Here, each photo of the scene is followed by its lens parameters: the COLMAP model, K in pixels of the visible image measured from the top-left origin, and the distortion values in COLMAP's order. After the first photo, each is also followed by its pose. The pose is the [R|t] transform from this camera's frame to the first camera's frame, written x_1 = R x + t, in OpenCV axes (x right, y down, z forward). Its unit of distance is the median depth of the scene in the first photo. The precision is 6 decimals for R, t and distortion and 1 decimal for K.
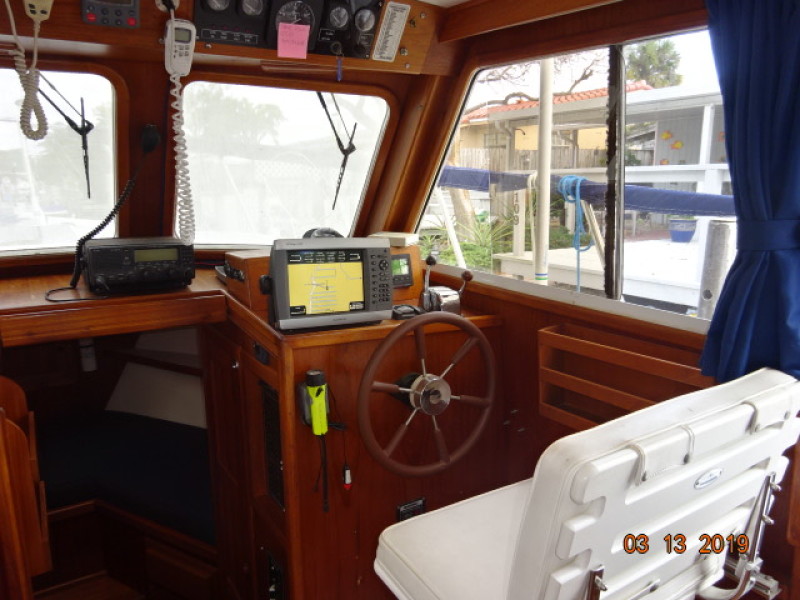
lens RADIAL K [[592.0, 0, 400.2], [0, 592.0, 300.7], [0, 0, 1]] dist [0.011706, -0.012397]
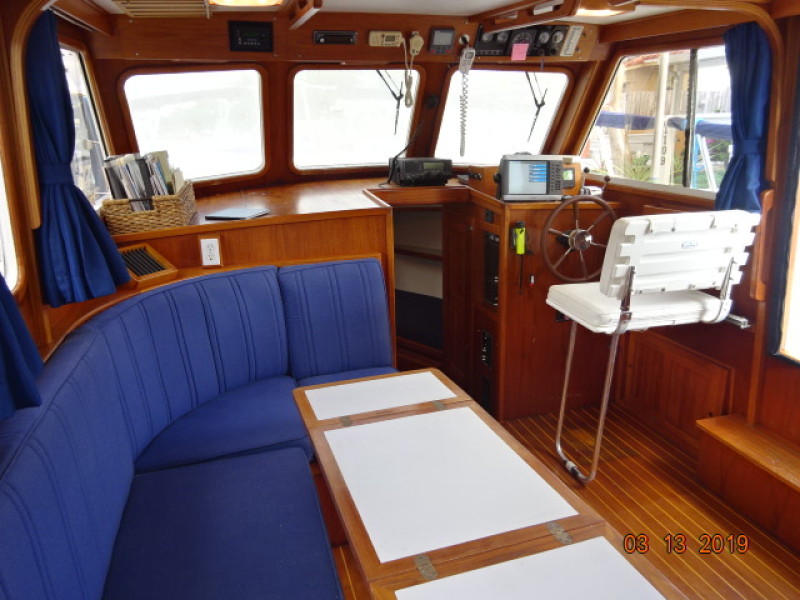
lens RADIAL K [[592.0, 0, 398.0], [0, 592.0, 302.2], [0, 0, 1]] dist [0.011706, -0.012397]
pose [[0.961917, 0.065700, -0.265330, 0.007957], [-0.039890, 0.994033, 0.101525, 0.185955], [0.270417, -0.087074, 0.958798, -0.966402]]
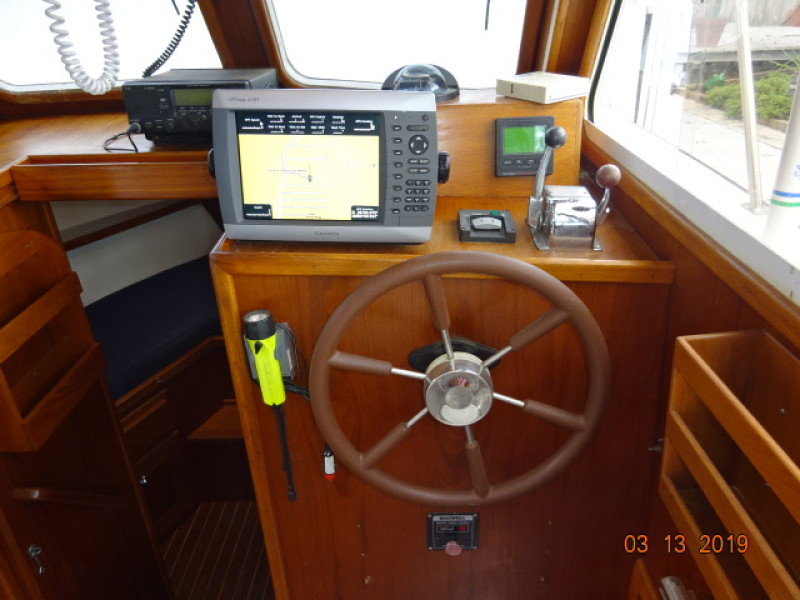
lens RADIAL K [[592.0, 0, 405.7], [0, 592.0, 303.1], [0, 0, 1]] dist [0.011706, -0.012397]
pose [[0.824111, 0.237196, -0.514372, 0.281933], [-0.079026, 0.947364, 0.310251, -0.091967], [0.560888, -0.215032, 0.799478, 0.534144]]
